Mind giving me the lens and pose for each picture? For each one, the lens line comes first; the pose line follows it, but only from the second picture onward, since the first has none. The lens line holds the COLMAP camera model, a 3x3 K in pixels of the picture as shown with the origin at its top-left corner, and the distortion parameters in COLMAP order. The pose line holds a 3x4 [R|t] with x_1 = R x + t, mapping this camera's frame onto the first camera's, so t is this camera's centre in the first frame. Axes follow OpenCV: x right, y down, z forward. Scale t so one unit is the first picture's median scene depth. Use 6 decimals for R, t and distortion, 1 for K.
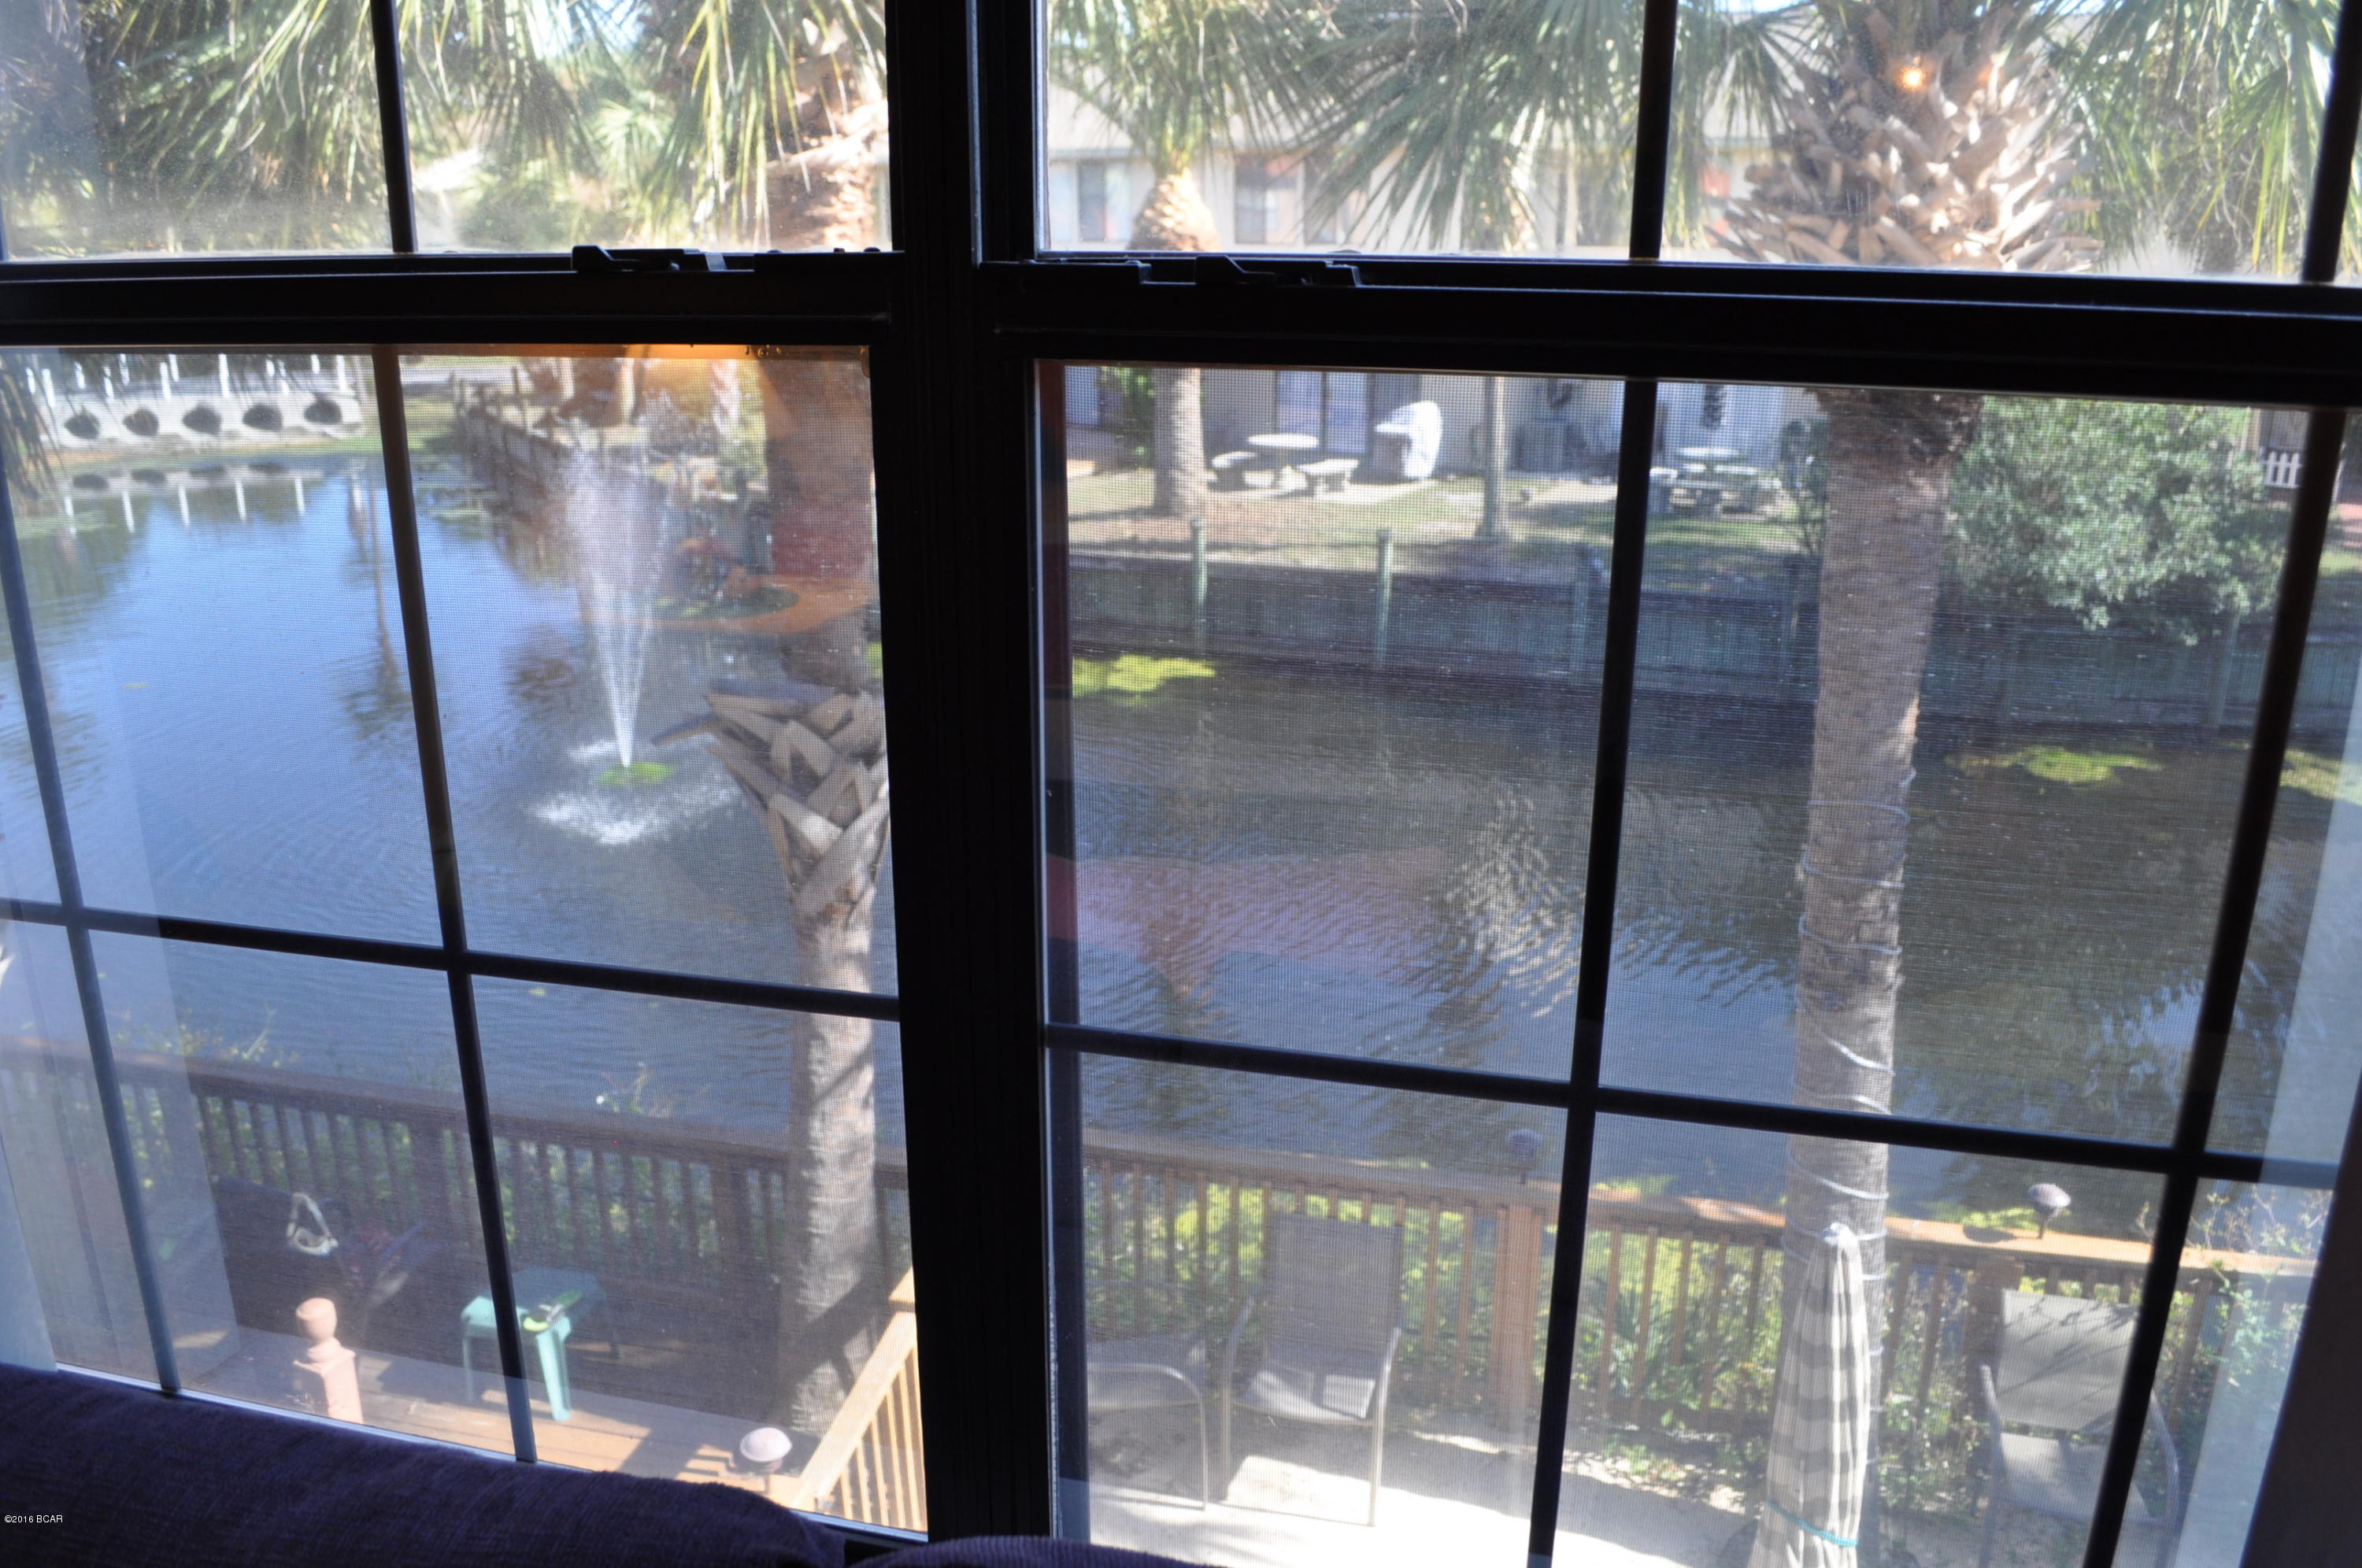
lens RADIAL K [[1836.3, 0, 1190.4], [0, 1836.3, 784.9], [0, 0, 1]] dist [-0.079720, 0.021917]
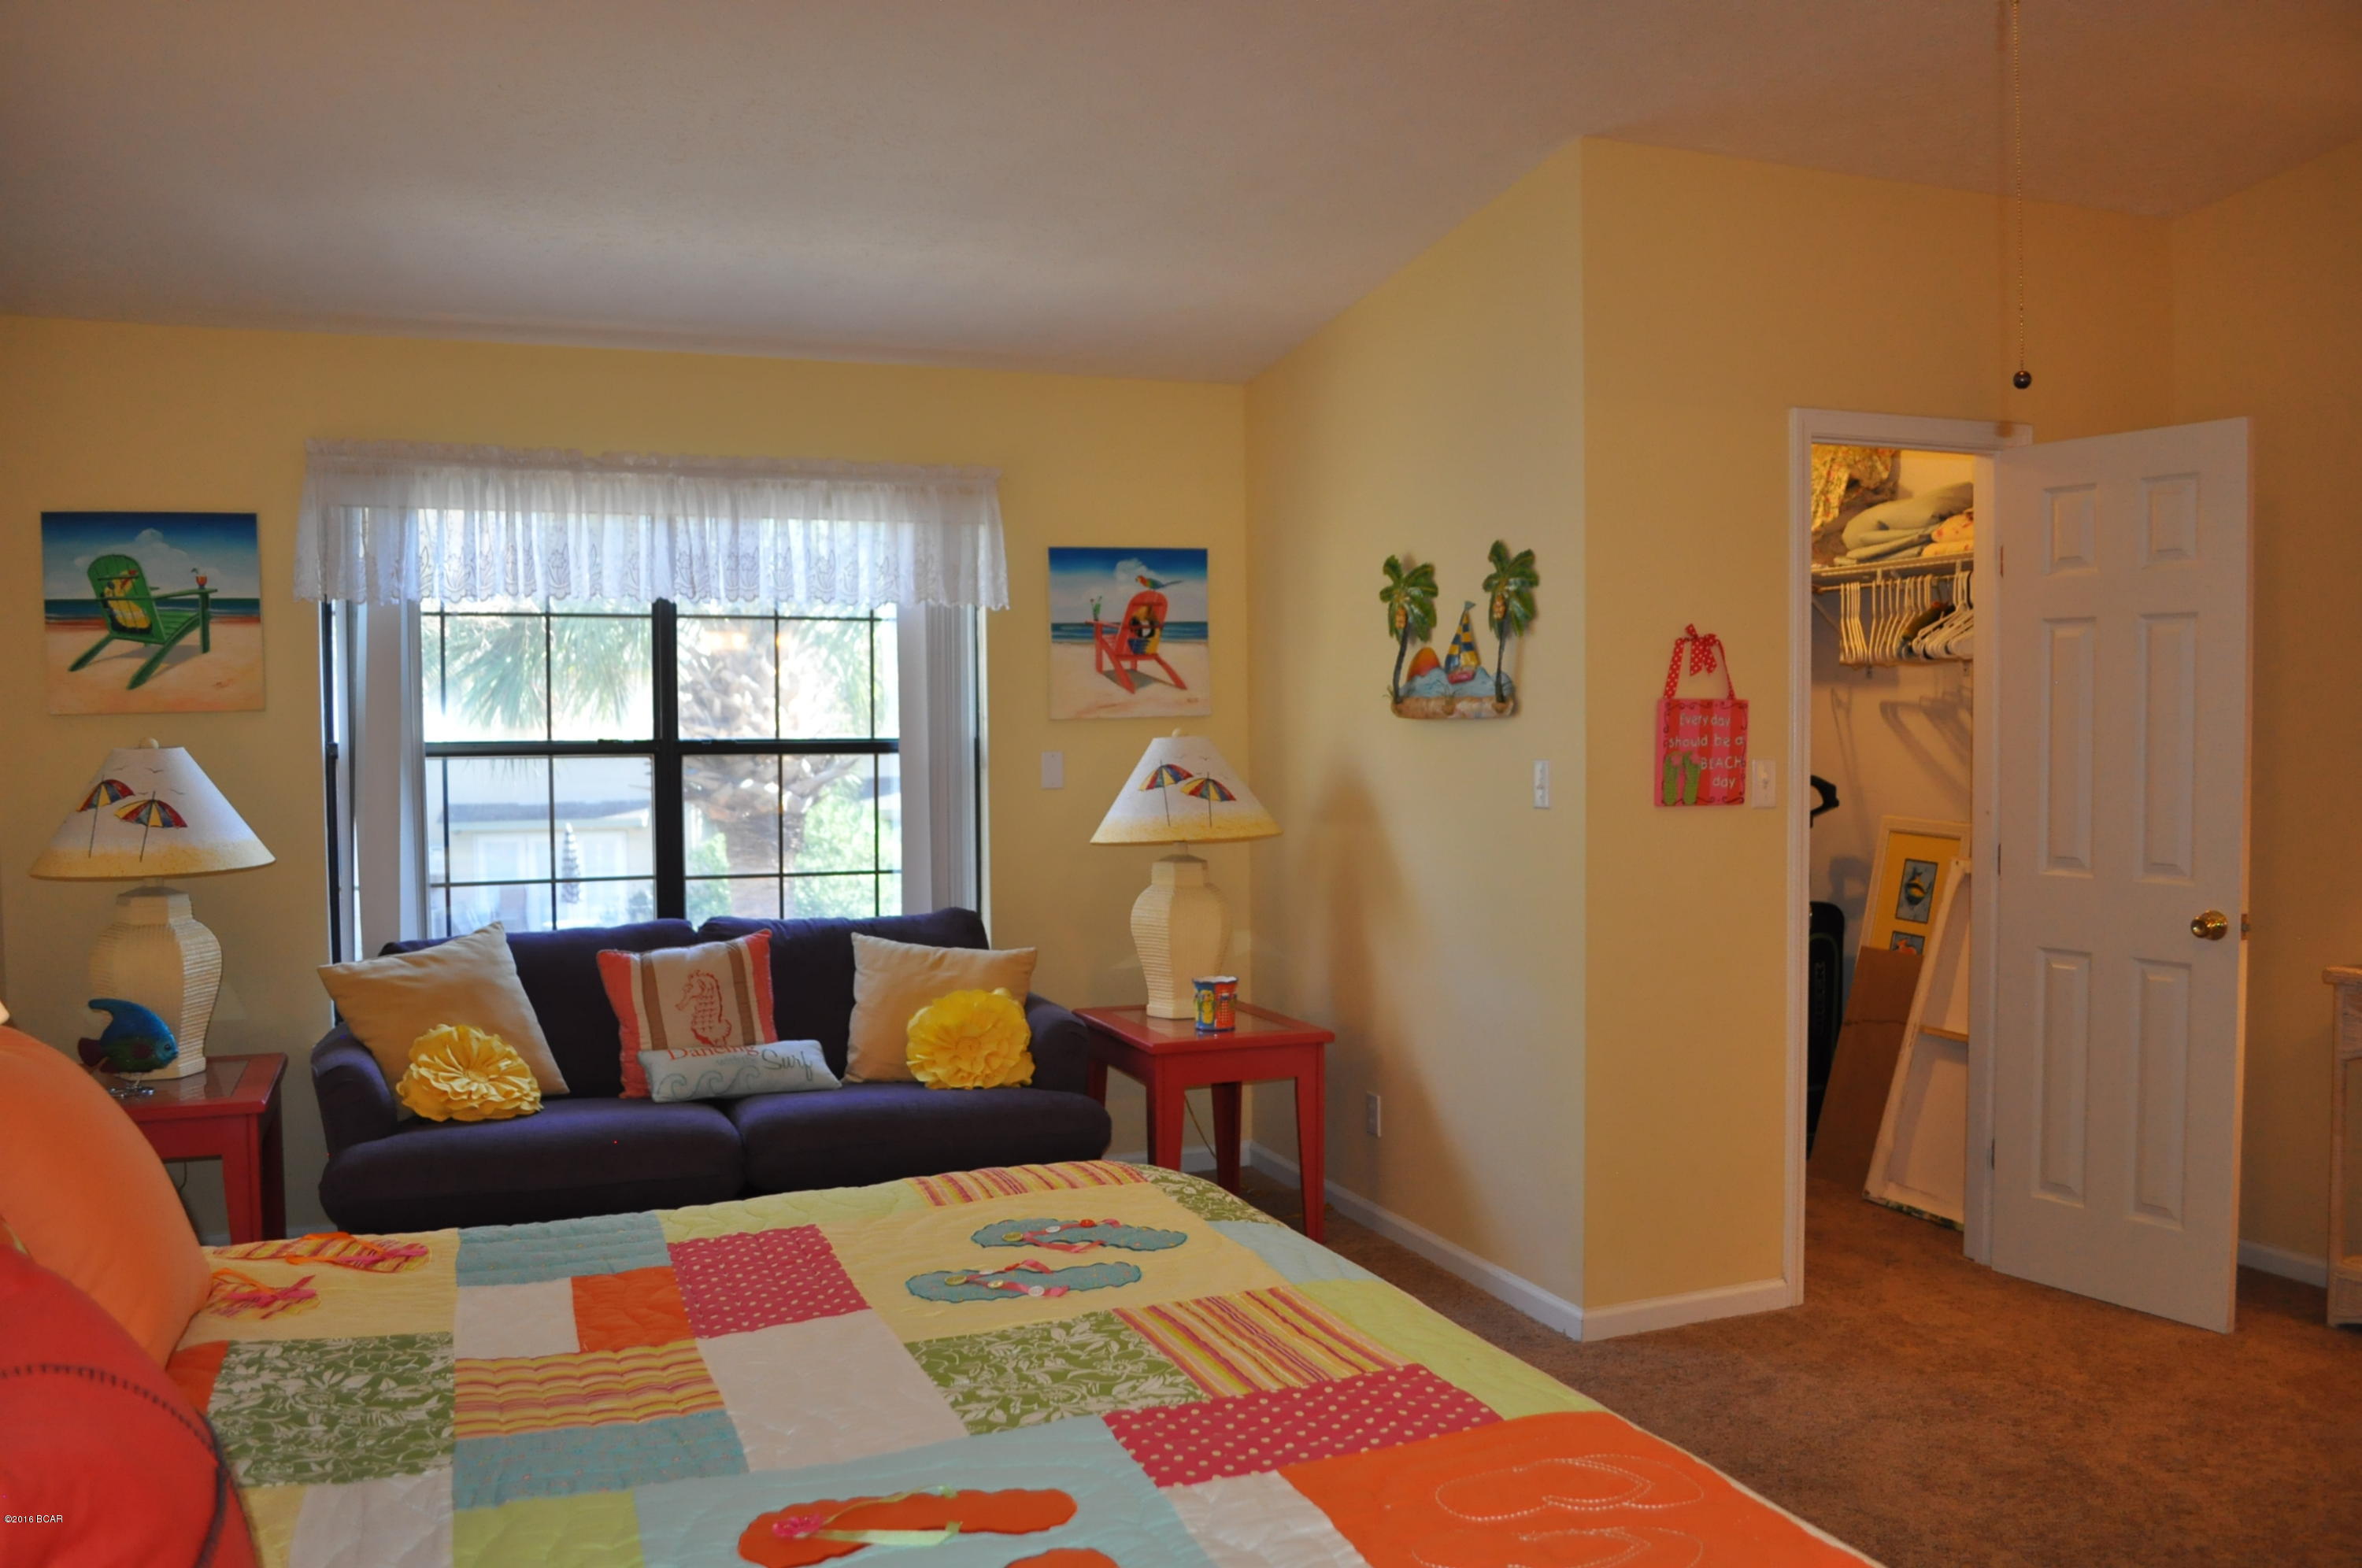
lens RADIAL K [[1836.3, 0, 1181.6], [0, 1836.3, 781.4], [0, 0, 1]] dist [-0.079720, 0.021917]
pose [[0.811651, -0.032175, 0.583256, -0.362386], [0.184345, 0.961566, -0.203488, 0.213912], [-0.554292, 0.272681, 0.786388, -0.743039]]
